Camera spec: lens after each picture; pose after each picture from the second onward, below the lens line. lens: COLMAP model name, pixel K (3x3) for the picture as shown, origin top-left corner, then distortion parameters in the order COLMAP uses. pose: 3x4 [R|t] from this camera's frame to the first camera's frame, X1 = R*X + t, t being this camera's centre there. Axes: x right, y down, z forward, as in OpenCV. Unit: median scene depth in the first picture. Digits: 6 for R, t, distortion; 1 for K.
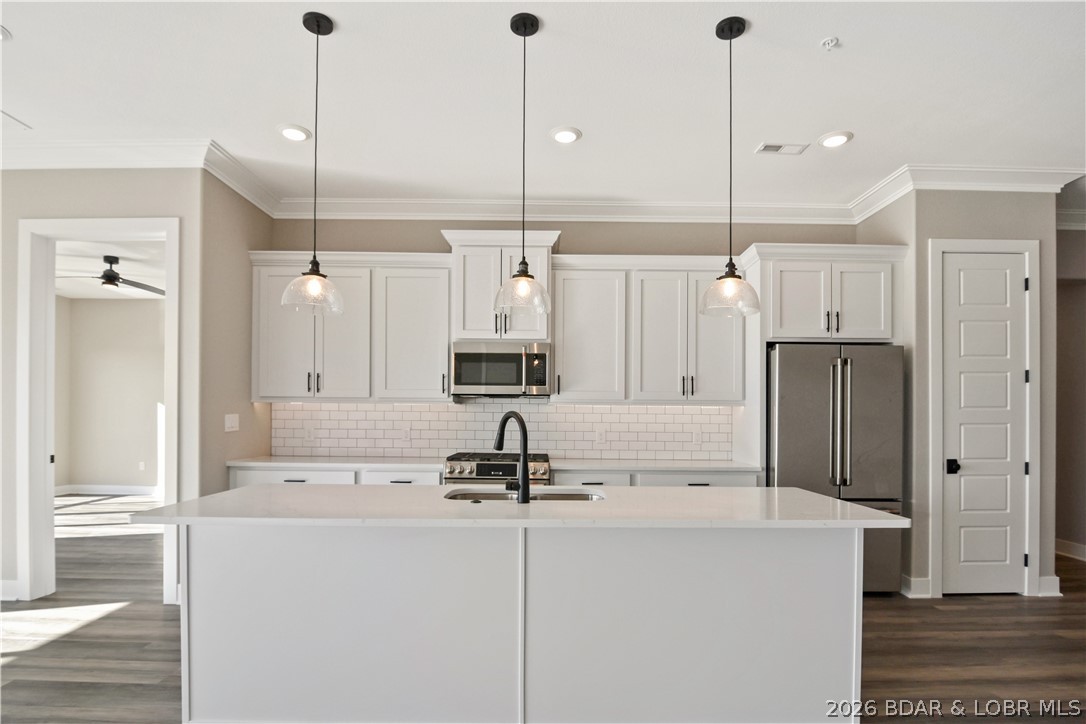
lens RADIAL K [[546.2, 0, 552.1], [0, 546.2, 409.5], [0, 0, 1]] dist [-0.010699, -0.006890]
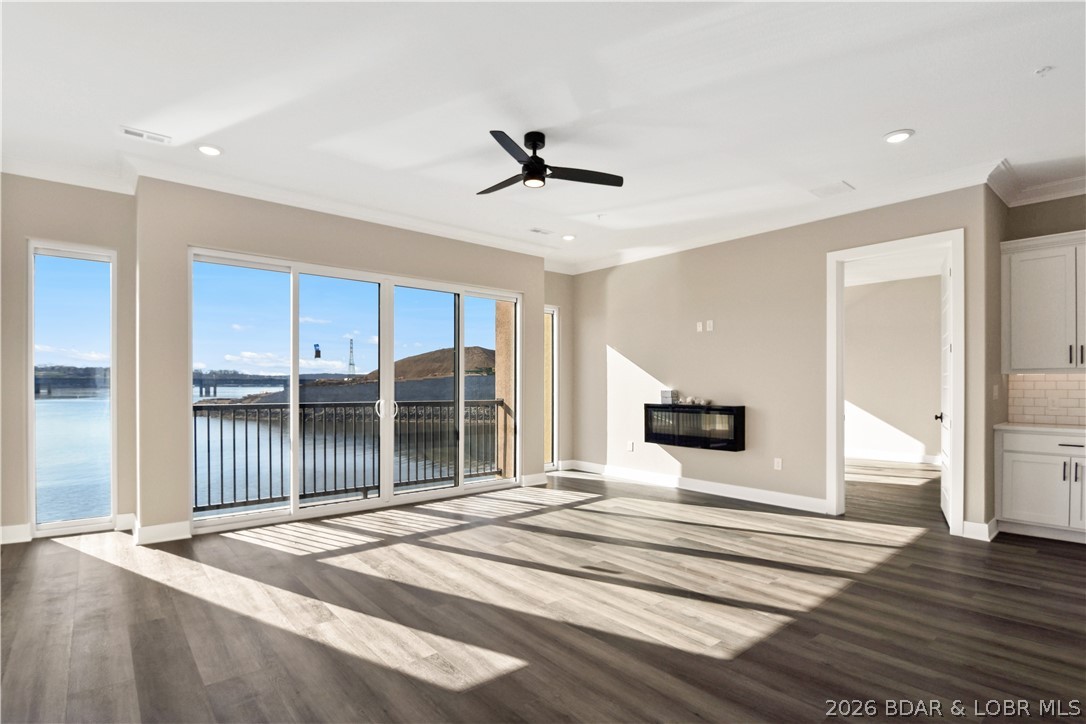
lens RADIAL K [[546.2, 0, 527.9], [0, 546.2, 391.0], [0, 0, 1]] dist [-0.010699, -0.006890]
pose [[0.626492, 0.004446, -0.779415, -0.297313], [0.012893, 0.999788, 0.016067, -0.010012], [0.779321, -0.020115, 0.626302, -0.493007]]
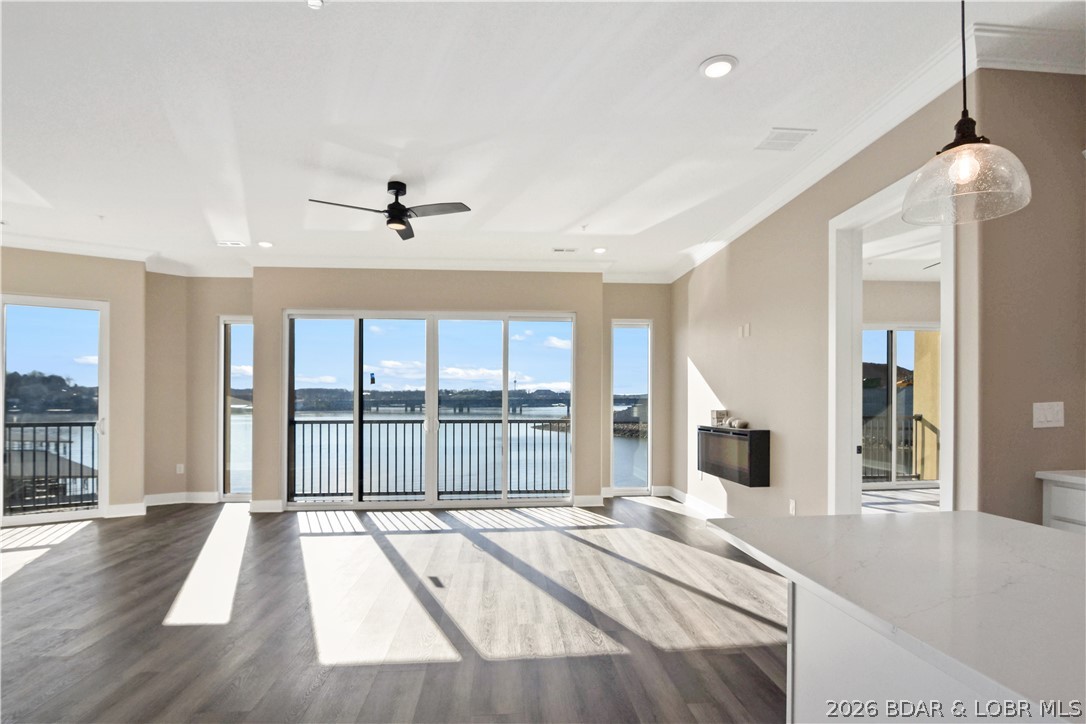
lens RADIAL K [[546.2, 0, 546.8], [0, 546.2, 405.6], [0, 0, 1]] dist [-0.010699, -0.006890]
pose [[0.077428, -0.004024, -0.996990, 0.031196], [0.013997, 0.999898, -0.002949, 0.005538], [0.996900, -0.013726, 0.077477, 0.307705]]
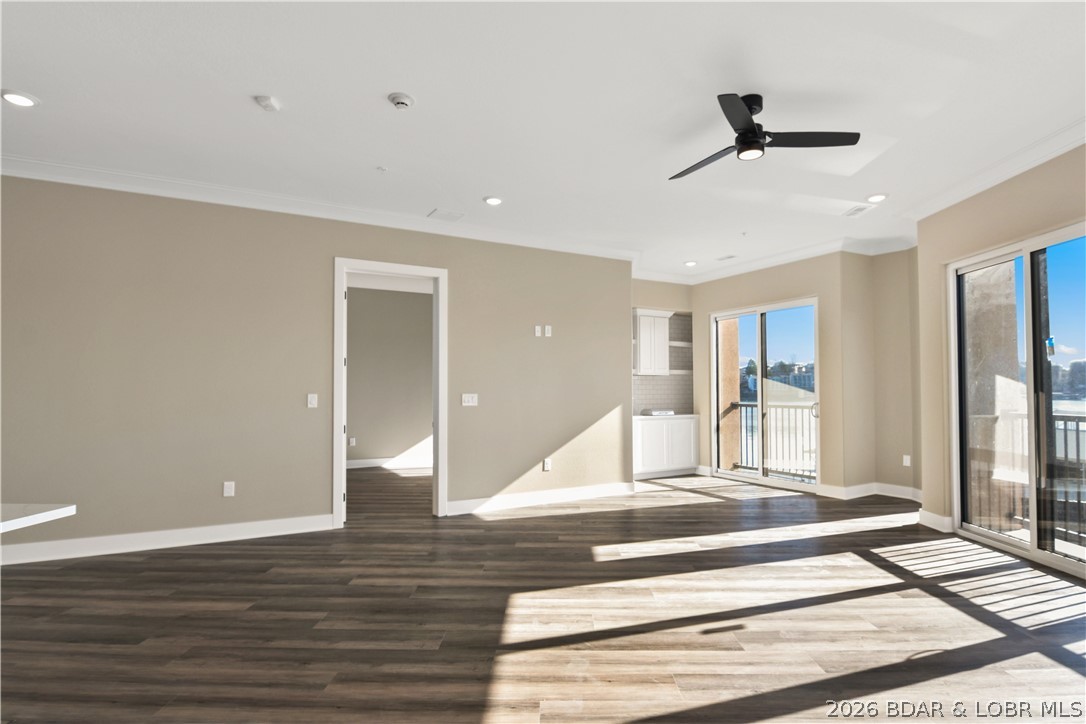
lens RADIAL K [[561.5, 0, 534.1], [0, 561.5, 380.8], [0, 0, 1]] dist [-0.004090, -0.000579]
pose [[-0.999522, -0.001946, 0.030840, -0.736710], [-0.002846, 0.999570, -0.029180, 0.003579], [-0.030770, -0.029254, -0.999098, 0.921190]]
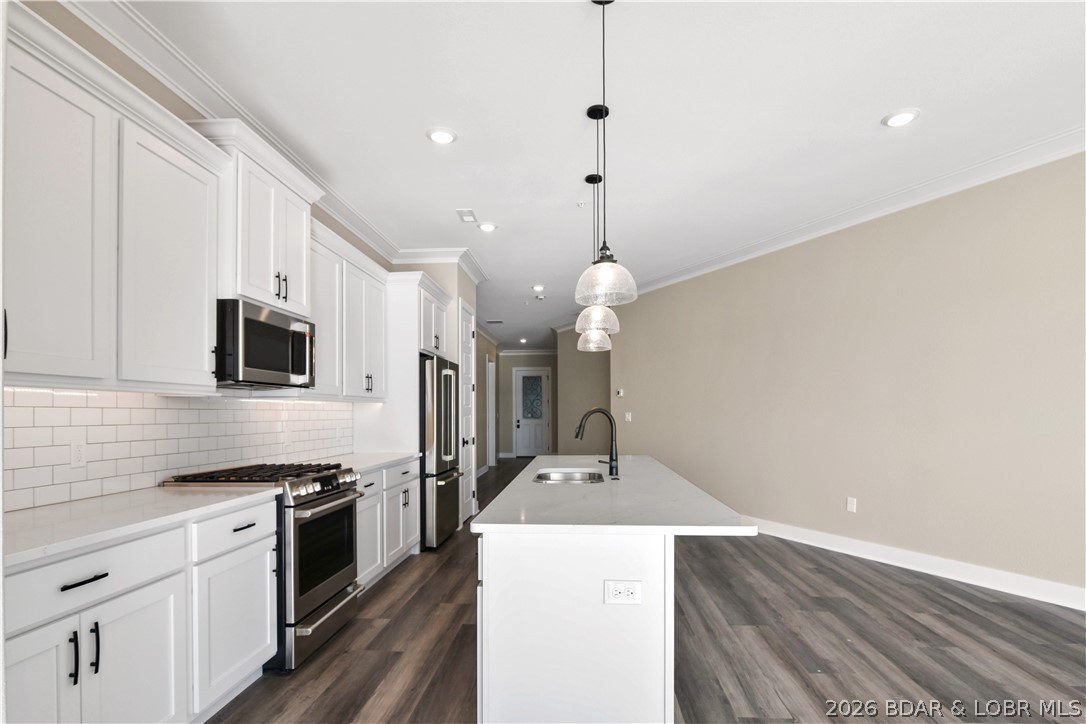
lens RADIAL K [[546.2, 0, 547.6], [0, 546.2, 407.8], [0, 0, 1]] dist [-0.010699, -0.006890]
pose [[0.072726, 0.000649, 0.997352, -0.791222], [-0.007721, 0.999970, -0.000088, 0.000858], [-0.997322, -0.007694, 0.072729, 0.592095]]
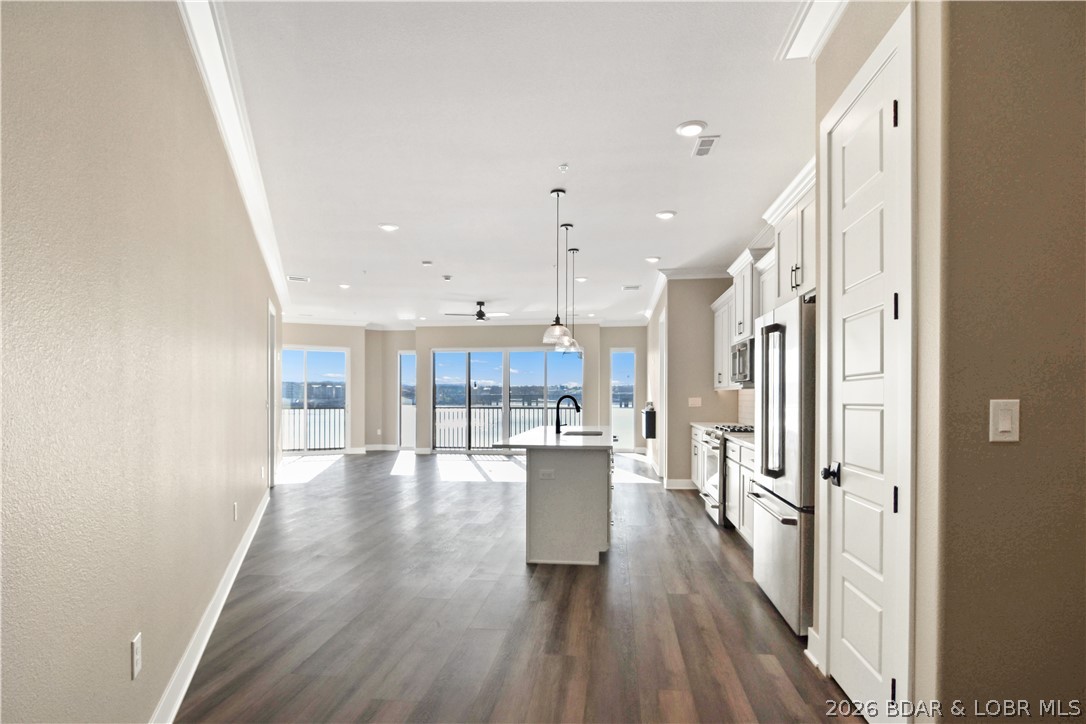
lens RADIAL K [[546.2, 0, 538.4], [0, 546.2, 413.7], [0, 0, 1]] dist [-0.010699, -0.006890]
pose [[-0.147444, 0.020715, -0.988853, 1.302981], [0.010446, 0.999758, 0.019386, 0.020522], [0.989015, -0.007471, -0.147625, 0.706083]]
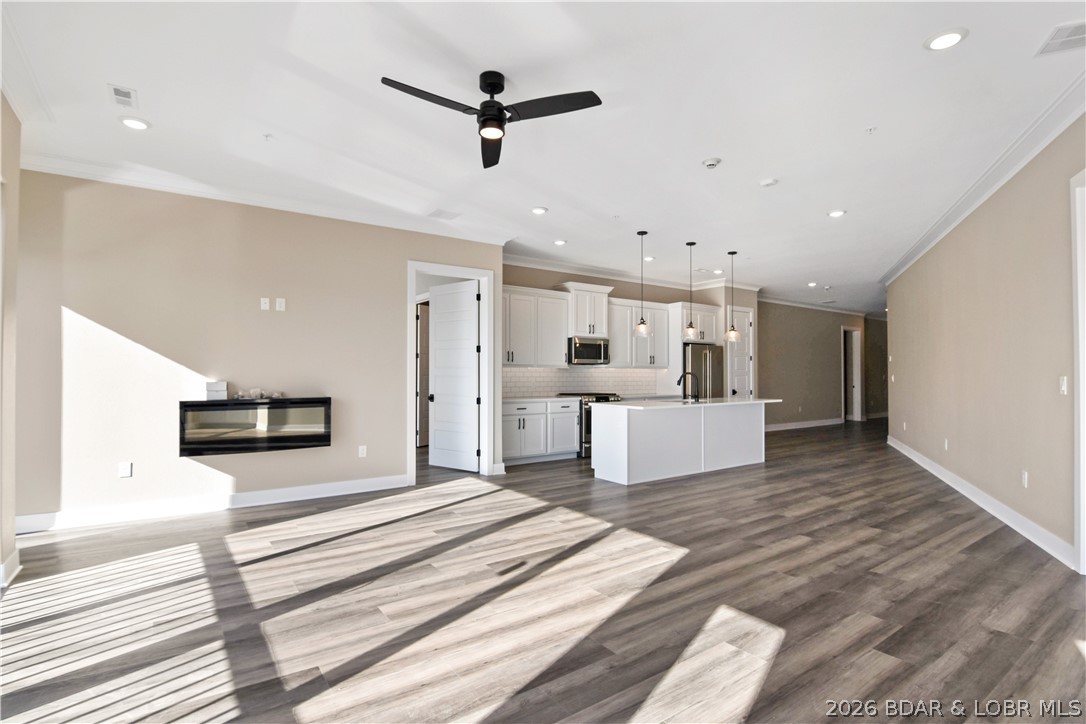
lens RADIAL K [[546.2, 0, 563.7], [0, 546.2, 362.5], [0, 0, 1]] dist [-0.010699, -0.006890]
pose [[0.798355, 0.006851, 0.602149, -1.414199], [-0.002335, 0.999963, -0.008280, -0.014681], [-0.602183, 0.005204, 0.798341, -0.577645]]
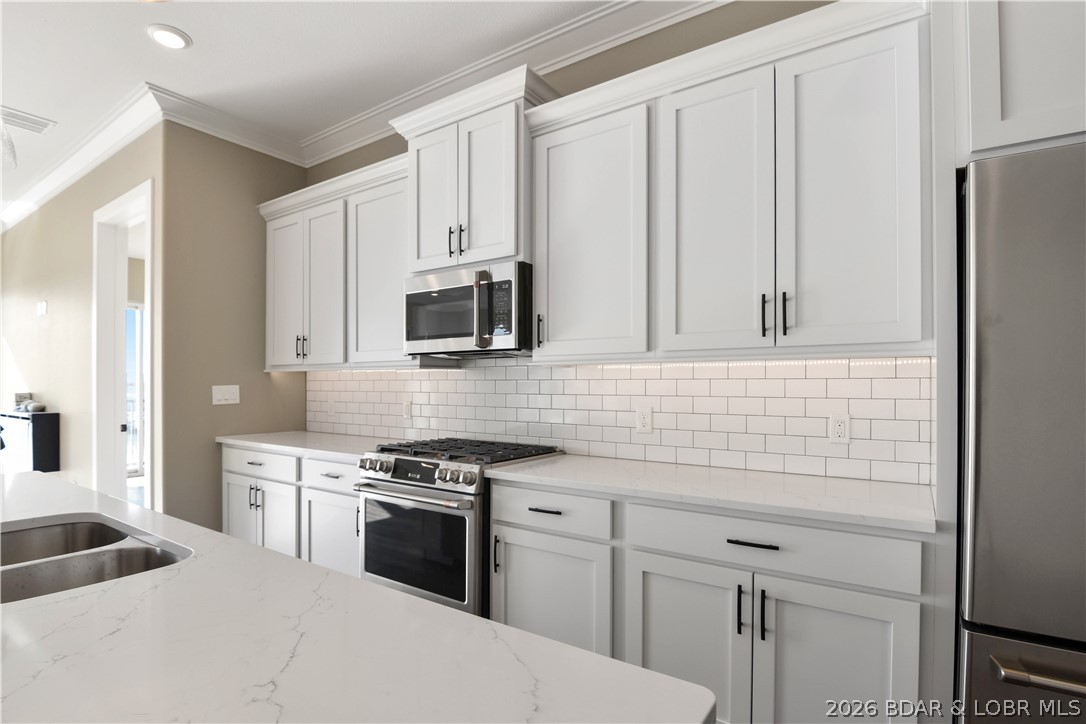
lens RADIAL K [[523.2, 0, 560.2], [0, 523.2, 390.9], [0, 0, 1]] dist [-0.025824, -0.004795]
pose [[0.837322, -0.001653, -0.546707, 0.341780], [0.009834, 0.999879, 0.012037, 0.012549], [0.546621, -0.015455, 0.837237, 0.550994]]
